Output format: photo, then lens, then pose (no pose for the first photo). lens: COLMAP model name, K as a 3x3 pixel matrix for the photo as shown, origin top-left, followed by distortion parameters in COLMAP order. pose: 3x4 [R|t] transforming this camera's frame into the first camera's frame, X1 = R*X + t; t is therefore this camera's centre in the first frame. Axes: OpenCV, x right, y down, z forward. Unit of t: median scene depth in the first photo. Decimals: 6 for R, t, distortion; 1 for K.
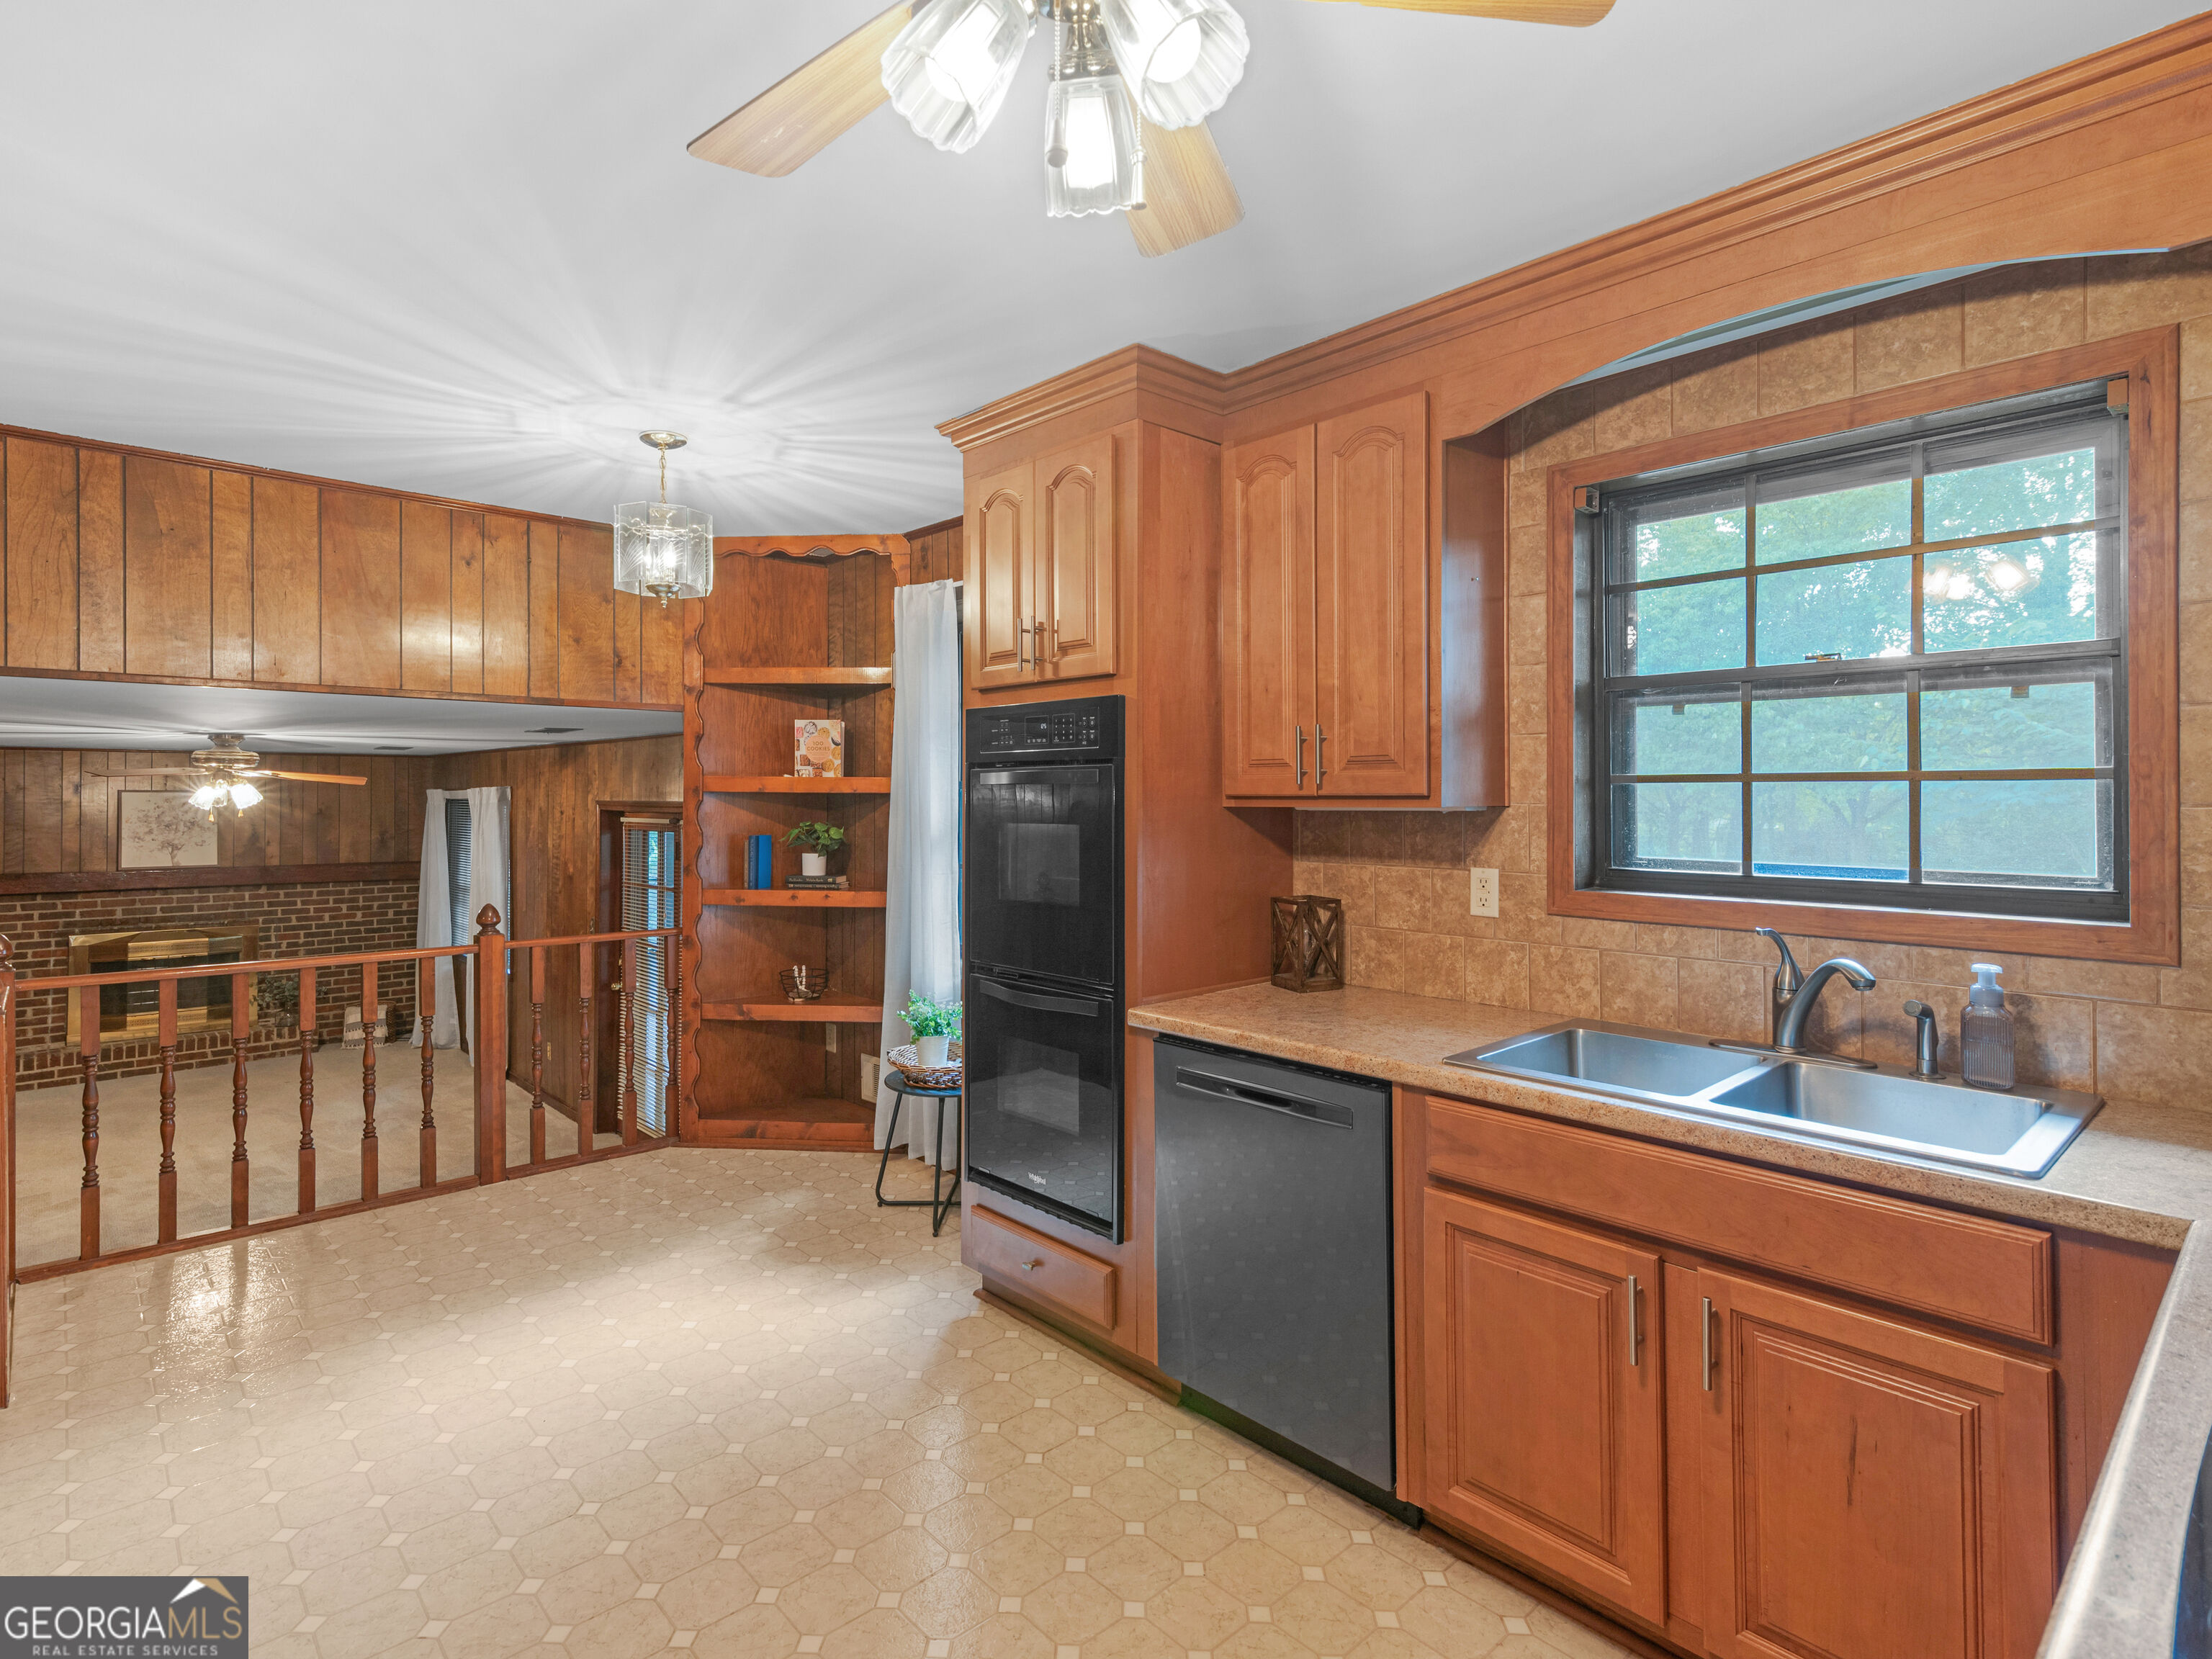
lens RADIAL K [[1124.0, 0, 1103.7], [0, 1124.0, 791.6], [0, 0, 1]] dist [0.012089, 0.000090]
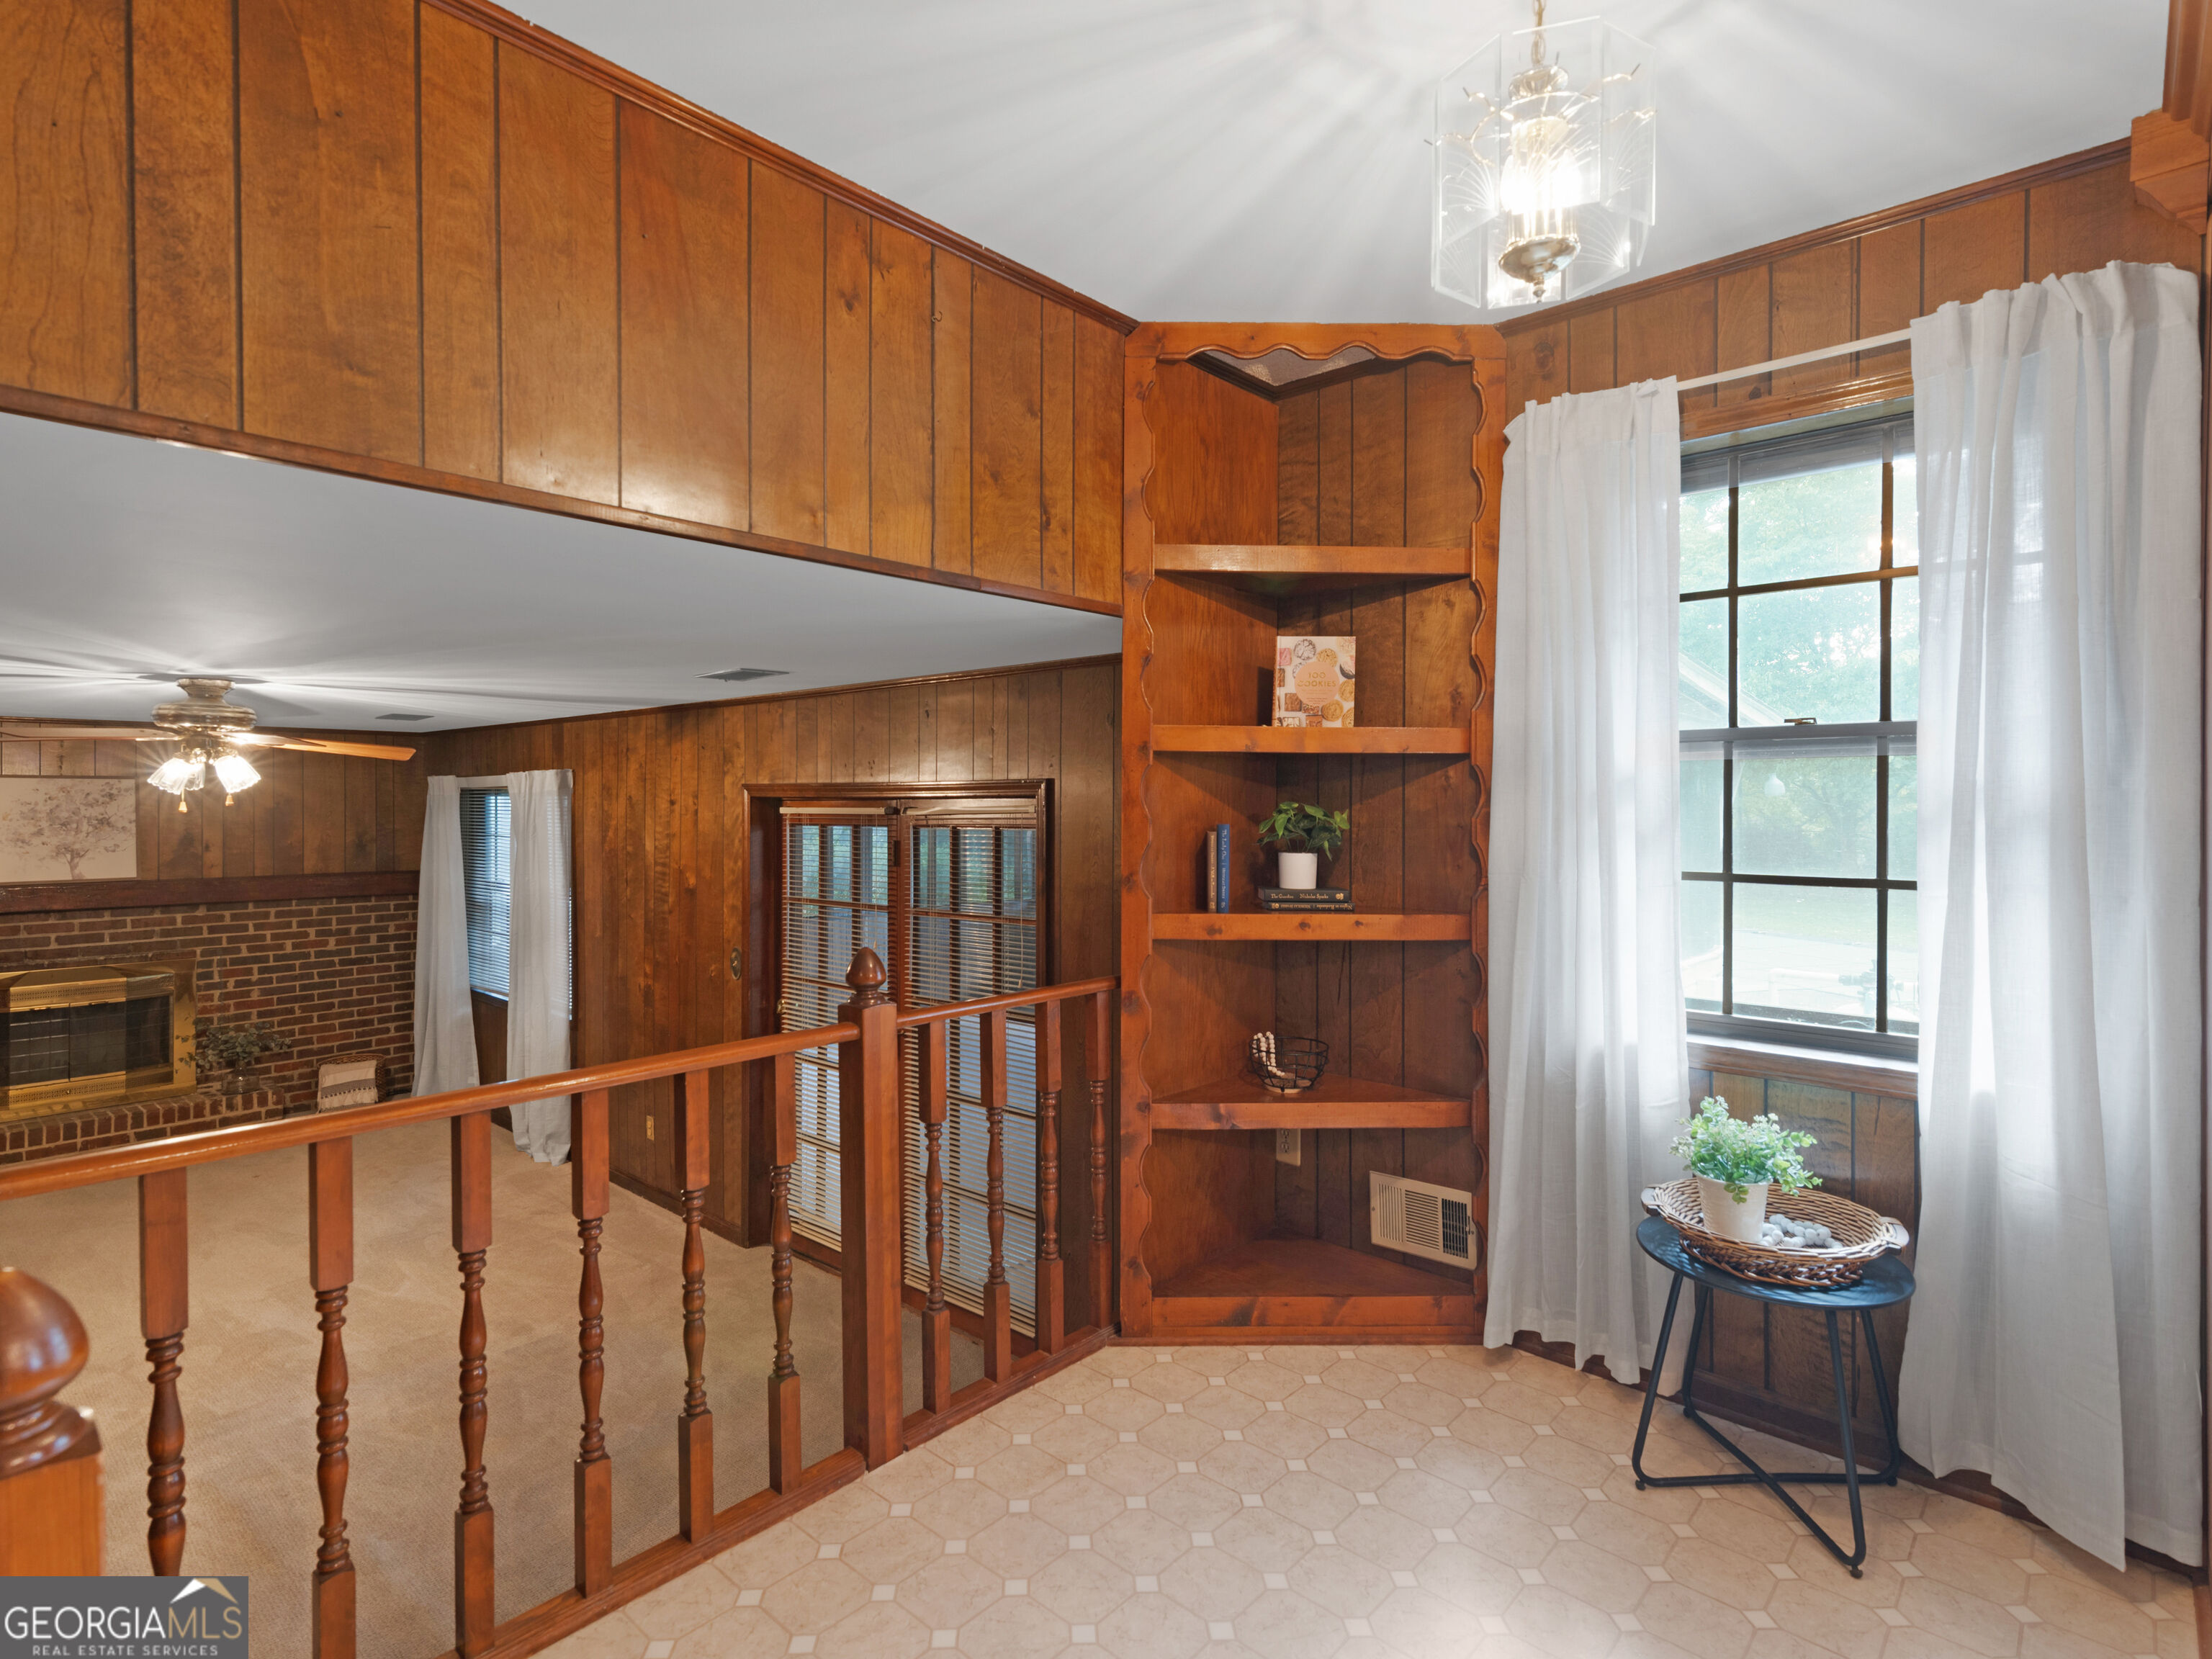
lens RADIAL K [[1106.4, 0, 1103.3], [0, 1106.4, 808.7], [0, 0, 1]] dist [0.010367, -0.000132]
pose [[0.994996, -0.001958, 0.099895, -0.248377], [0.000885, 0.999942, 0.010779, 0.013833], [-0.099910, -0.010636, 0.994940, 0.234449]]
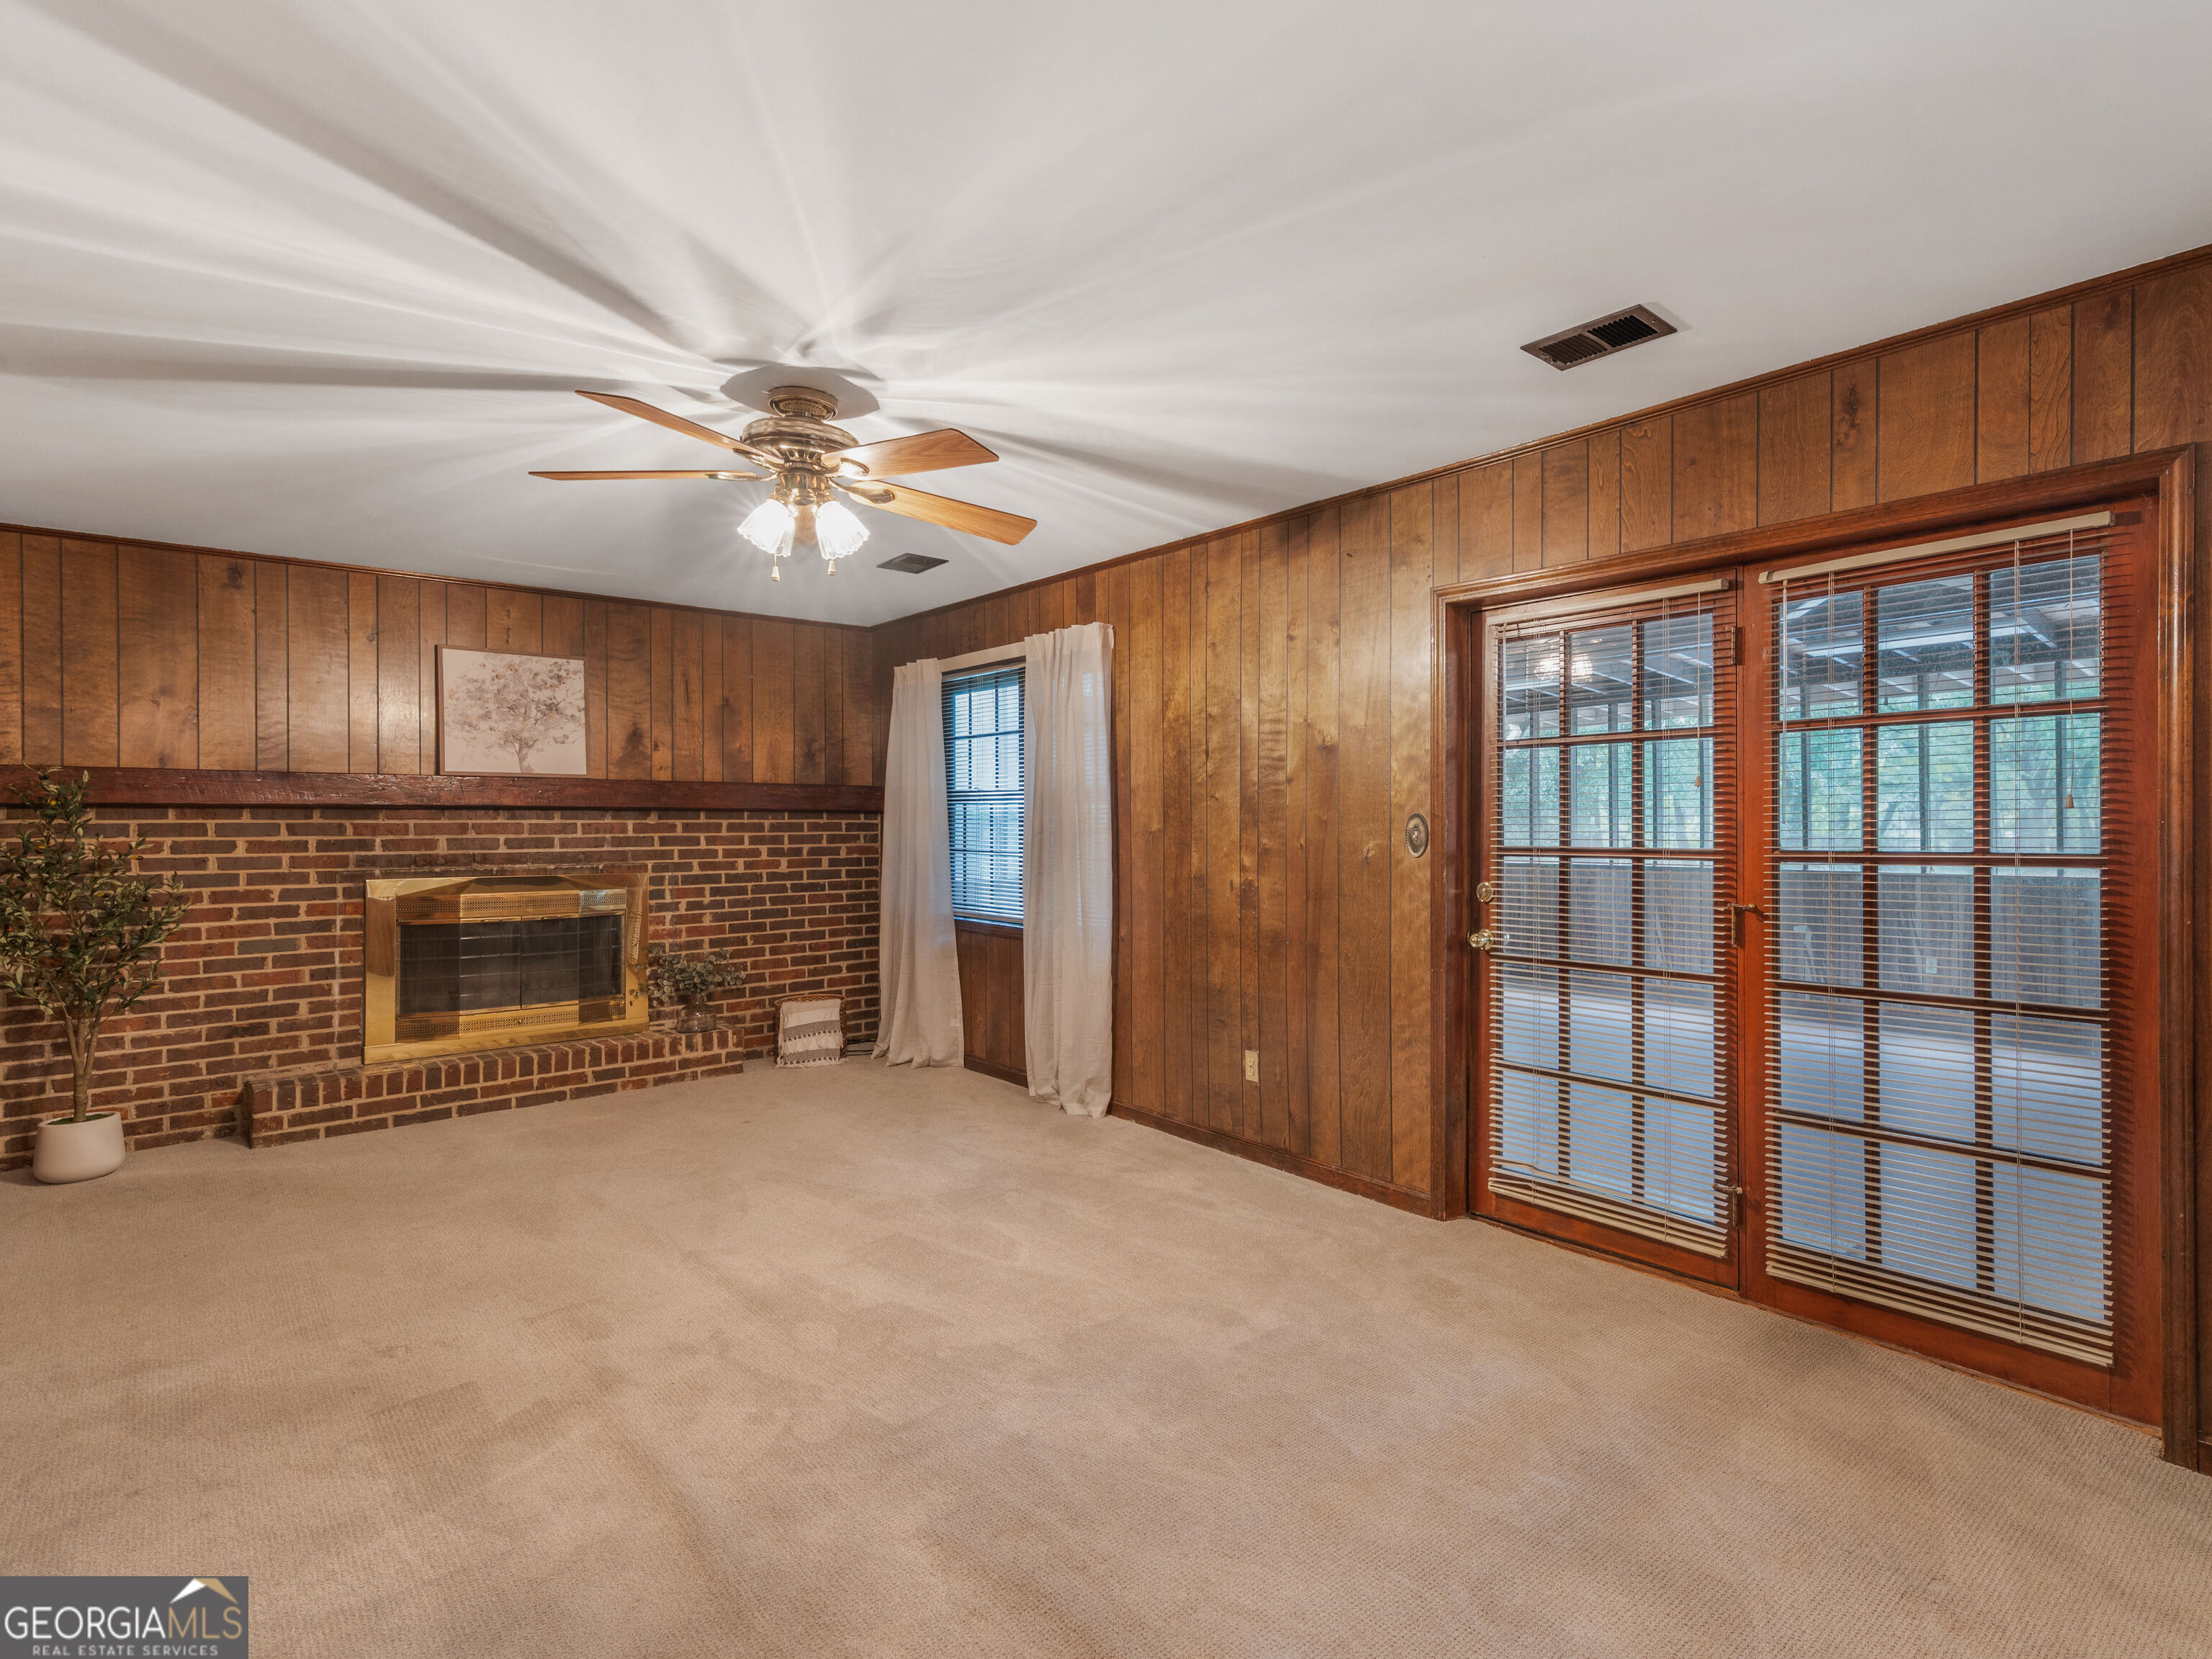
lens RADIAL K [[1088.4, 0, 1233.4], [0, 1088.4, 832.1], [0, 0, 1]] dist [0.016067, -0.000012]
pose [[0.999848, -0.003666, 0.017050, -0.468830], [0.003531, 0.999962, 0.007977, 0.099710], [-0.017078, -0.007915, 0.999823, 0.418144]]
